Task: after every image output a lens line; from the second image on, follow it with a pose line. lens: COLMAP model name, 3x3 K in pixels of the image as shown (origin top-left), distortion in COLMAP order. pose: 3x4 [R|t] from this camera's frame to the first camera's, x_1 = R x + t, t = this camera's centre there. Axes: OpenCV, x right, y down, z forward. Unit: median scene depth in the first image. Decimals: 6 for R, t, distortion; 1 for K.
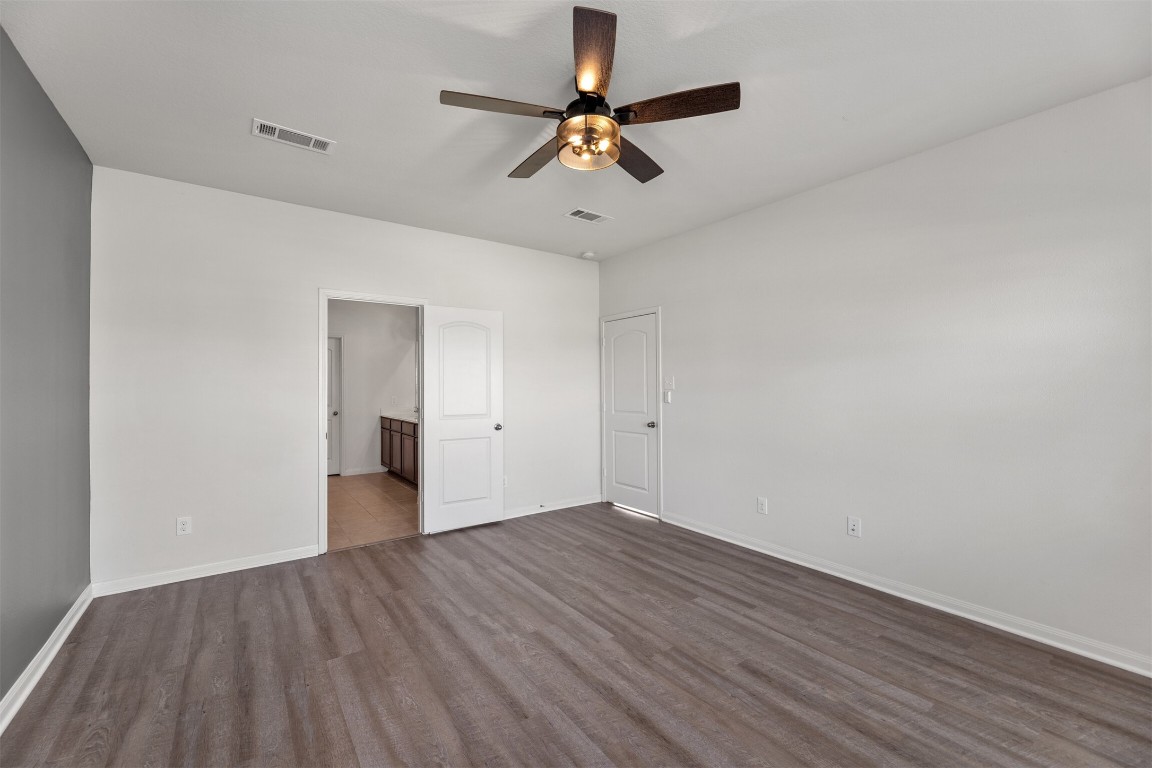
lens RADIAL K [[470.5, 0, 575.9], [0, 470.5, 385.2], [0, 0, 1]] dist [-0.001800, -0.000202]
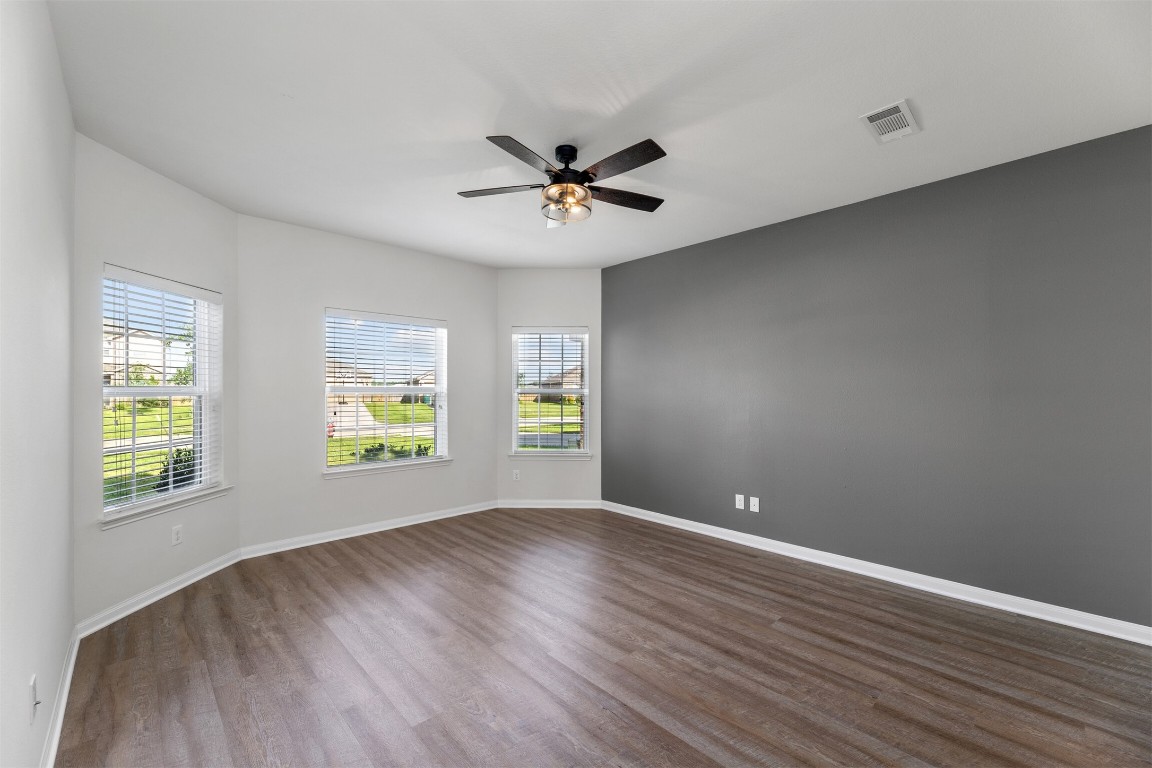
lens RADIAL K [[470.5, 0, 577.5], [0, 470.5, 388.0], [0, 0, 1]] dist [-0.001800, -0.000202]
pose [[-0.991060, -0.000122, -0.133417, 0.143920], [0.000706, 0.999981, -0.006163, -0.004249], [0.133415, -0.006202, -0.991041, 1.894713]]
